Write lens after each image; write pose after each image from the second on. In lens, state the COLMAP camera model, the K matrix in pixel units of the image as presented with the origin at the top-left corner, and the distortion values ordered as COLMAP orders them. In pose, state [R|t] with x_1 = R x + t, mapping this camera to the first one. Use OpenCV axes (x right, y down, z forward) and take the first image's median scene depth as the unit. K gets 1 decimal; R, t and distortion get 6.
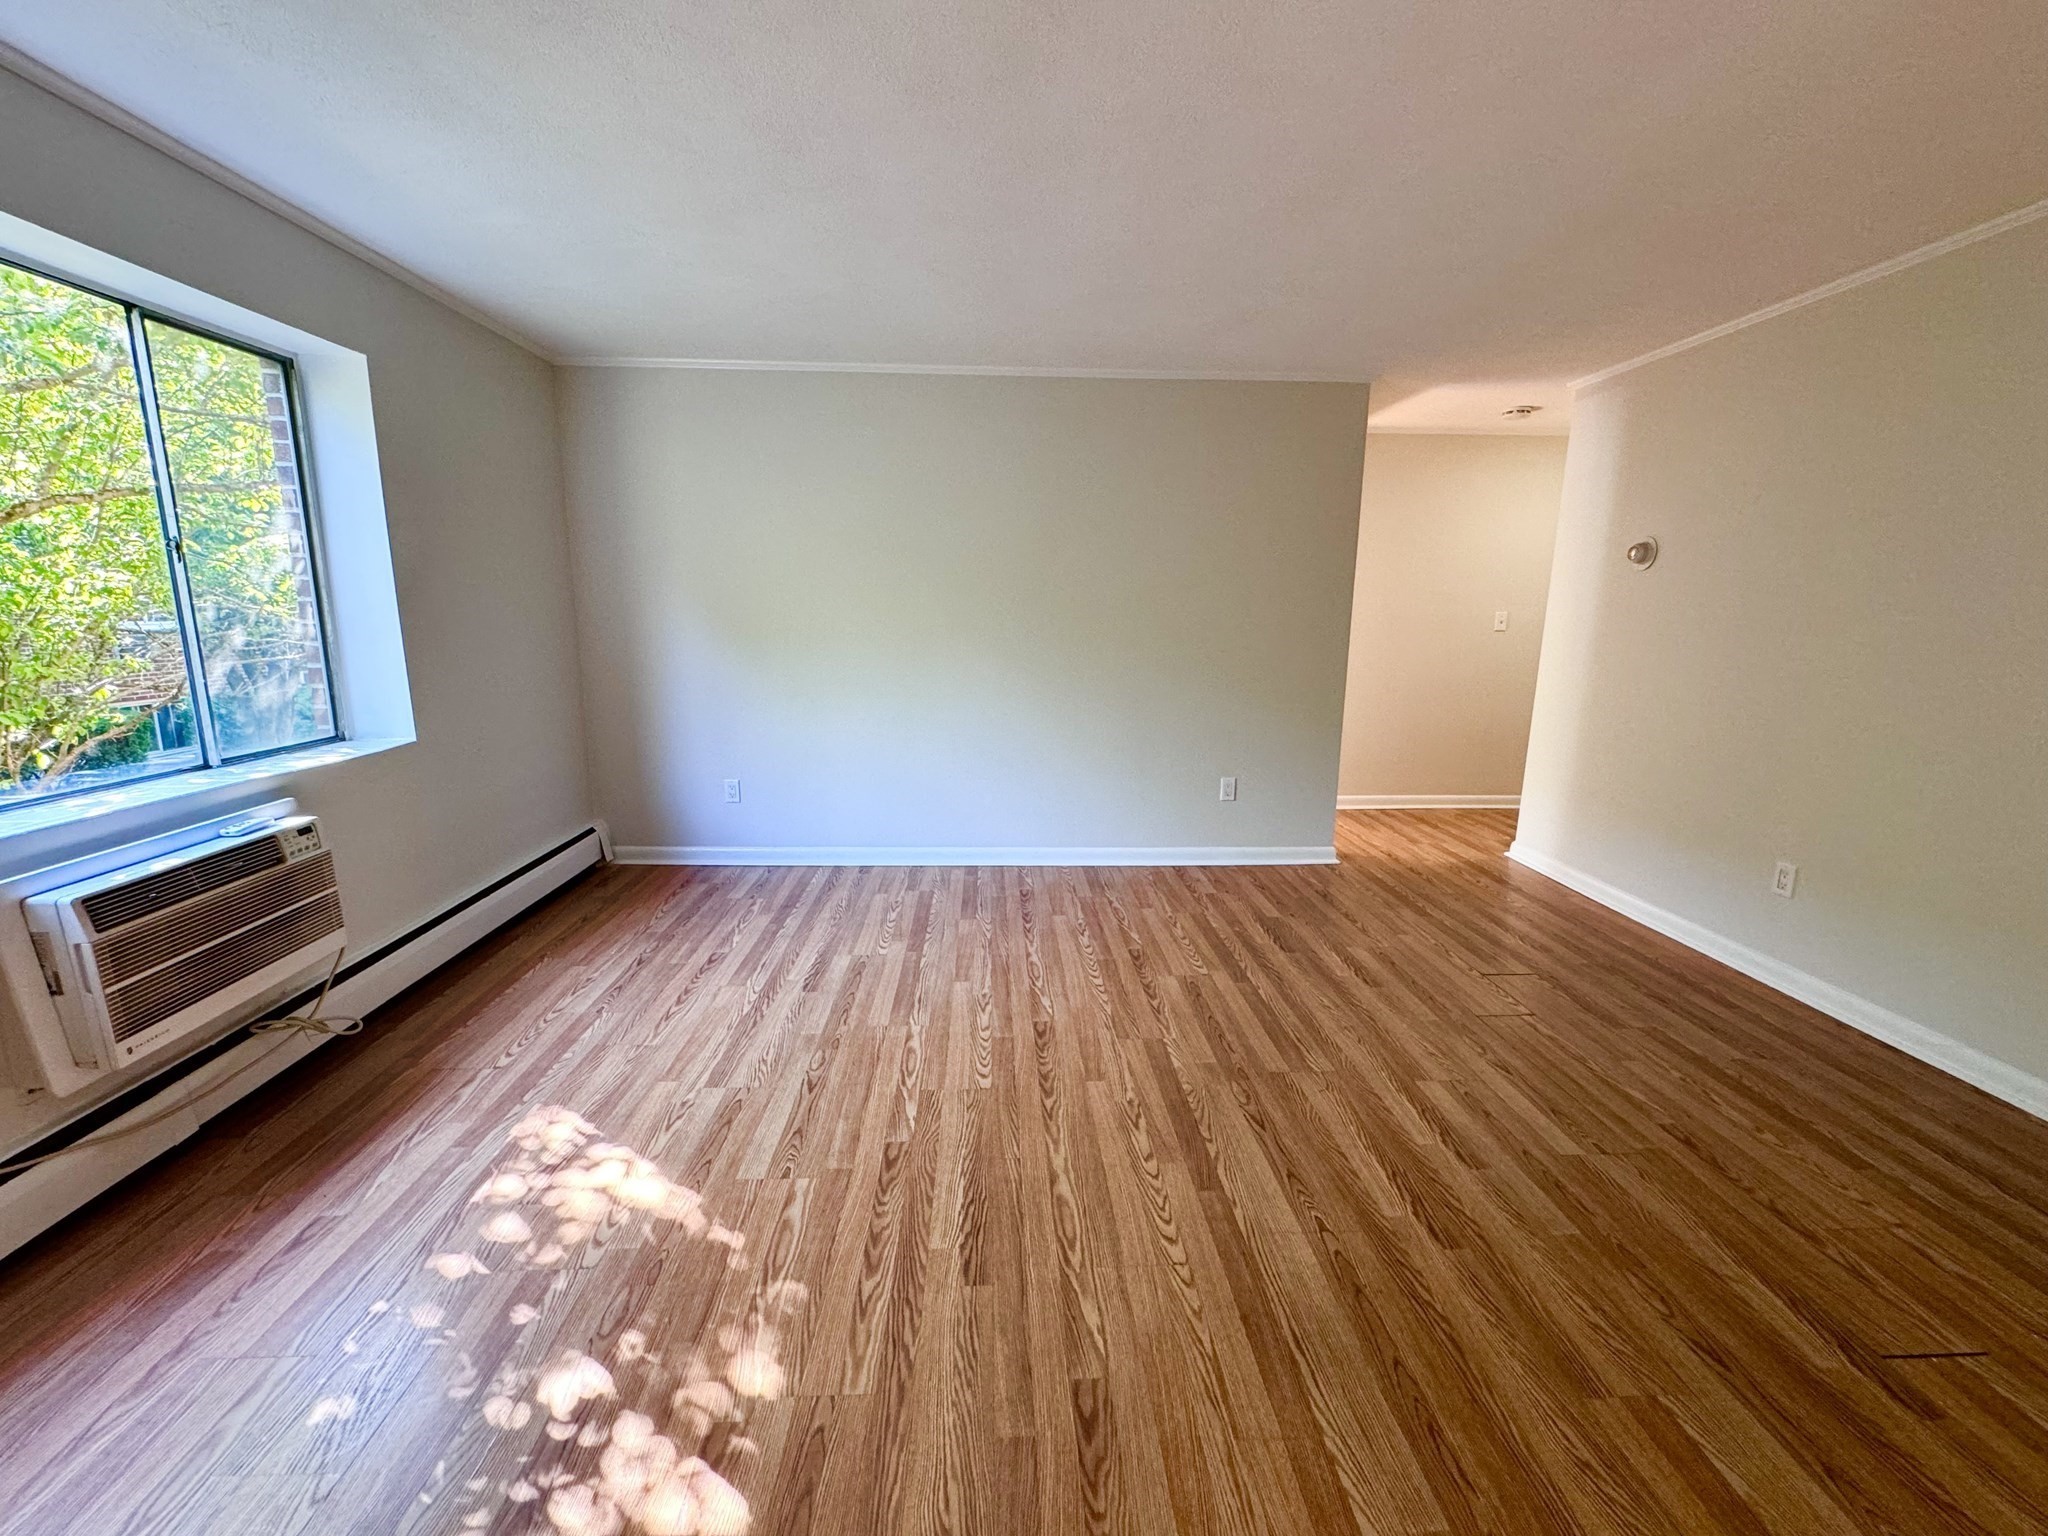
lens RADIAL K [[819.9, 0, 1019.7], [0, 819.9, 764.1], [0, 0, 1]] dist [-0.000051, -0.000380]
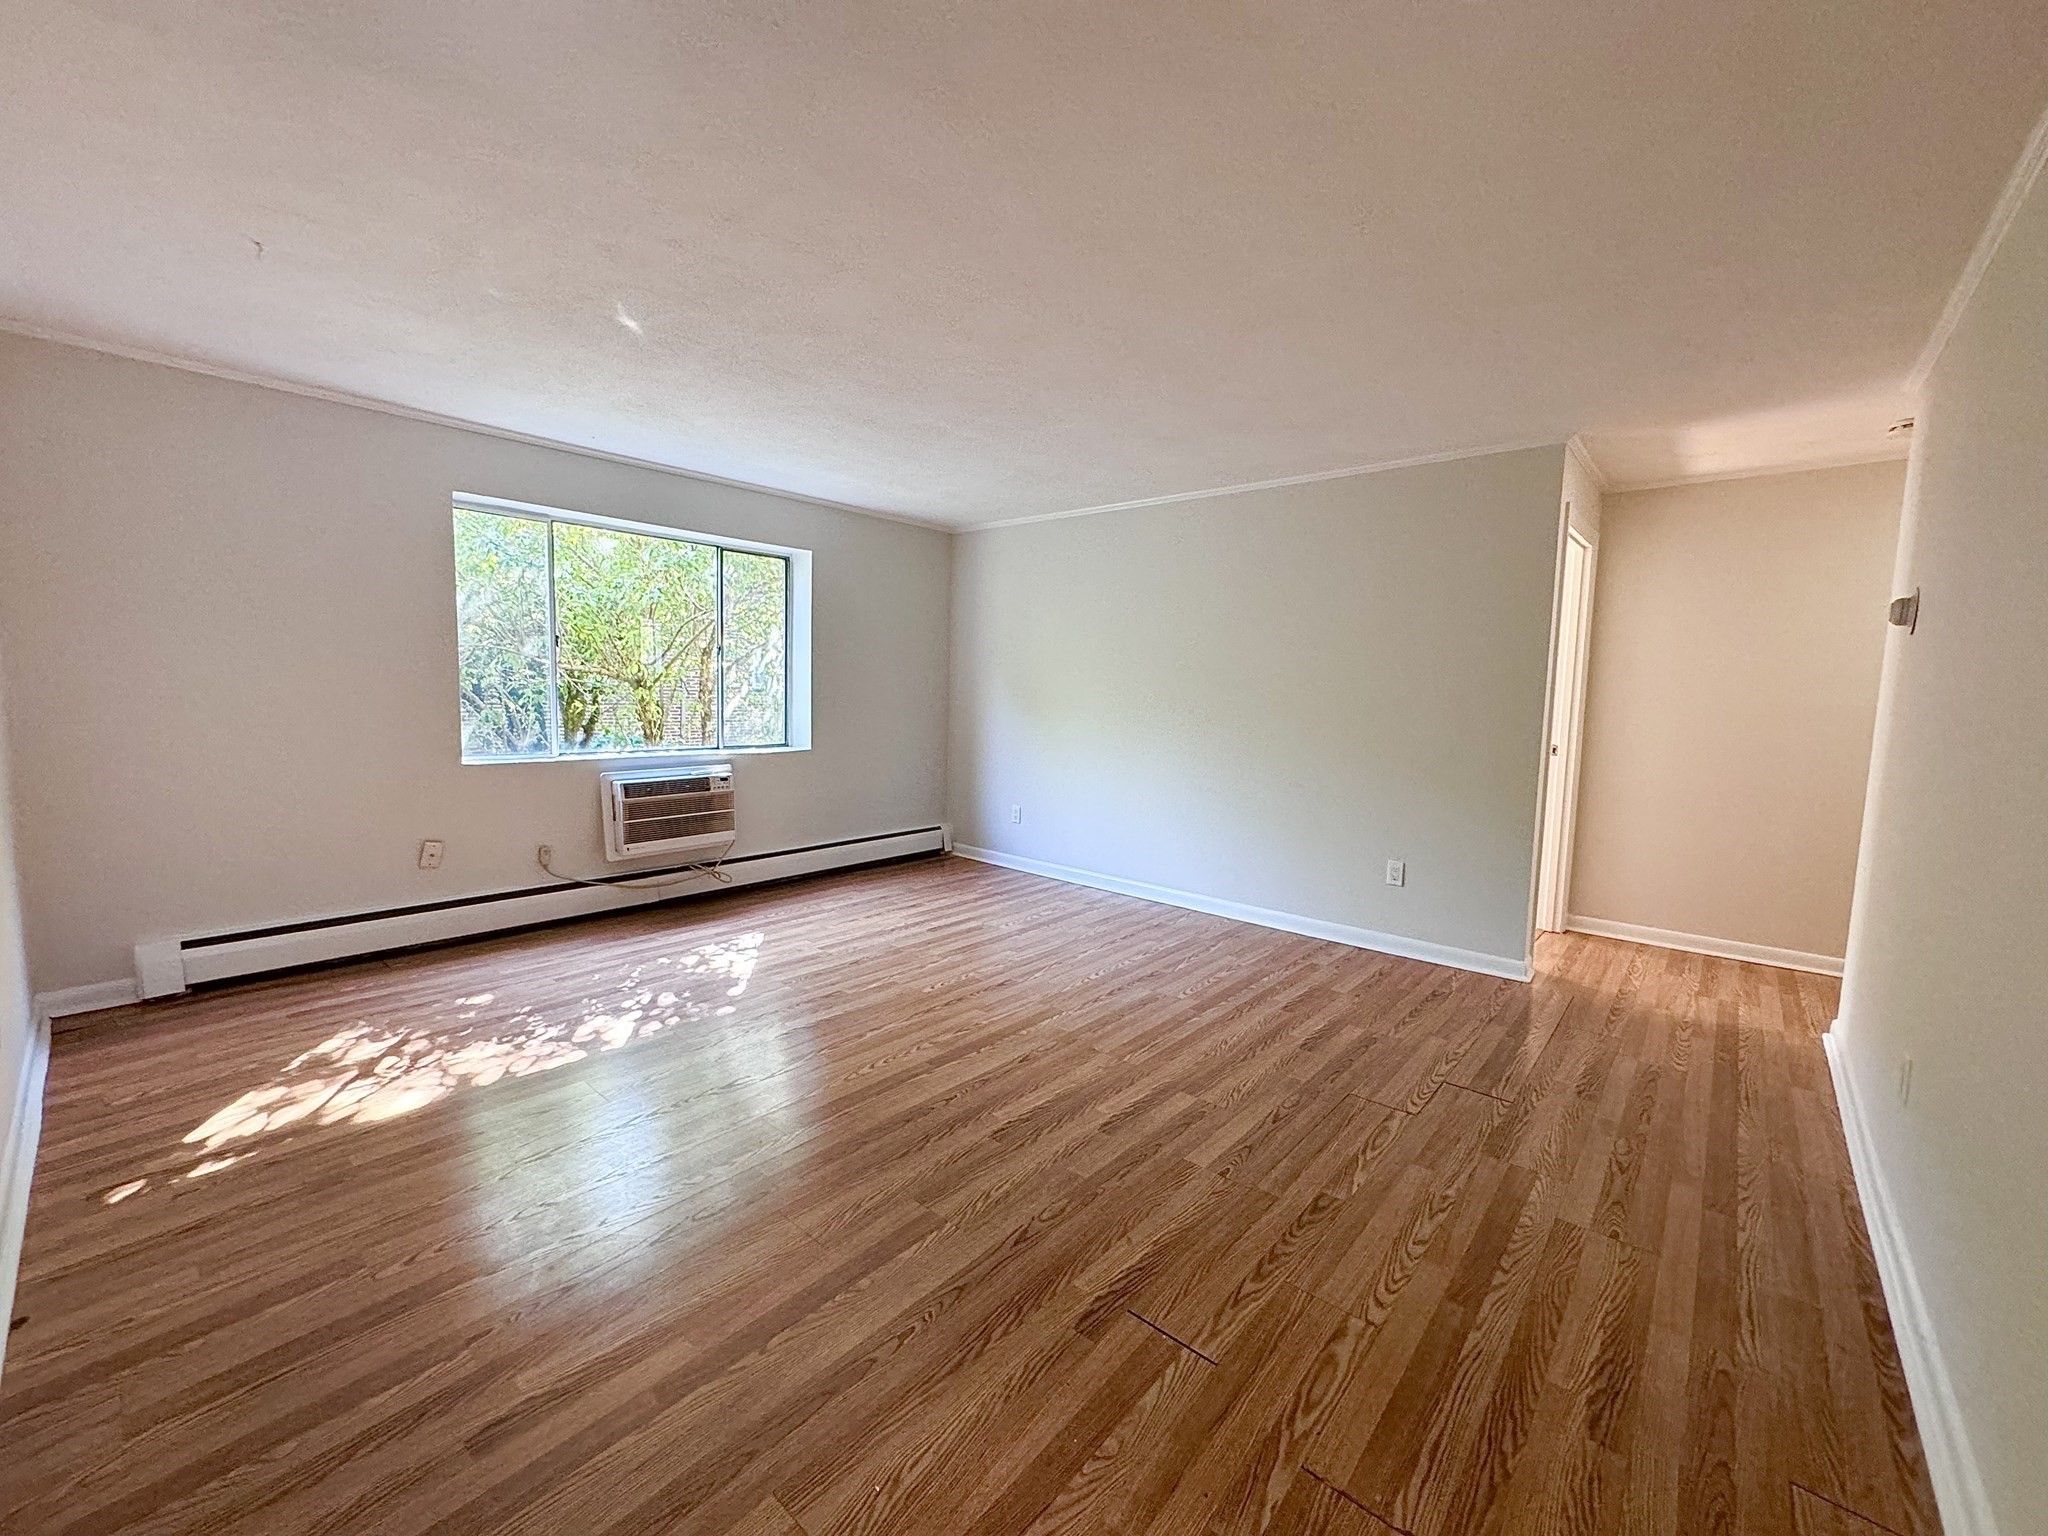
lens RADIAL K [[819.9, 0, 1022.6], [0, 819.9, 764.3], [0, 0, 1]] dist [-0.000051, -0.000380]
pose [[0.724497, 0.072993, -0.685402, 0.917669], [-0.150367, 0.987165, -0.053814, 0.034572], [0.672676, 0.142050, 0.726174, -0.014787]]
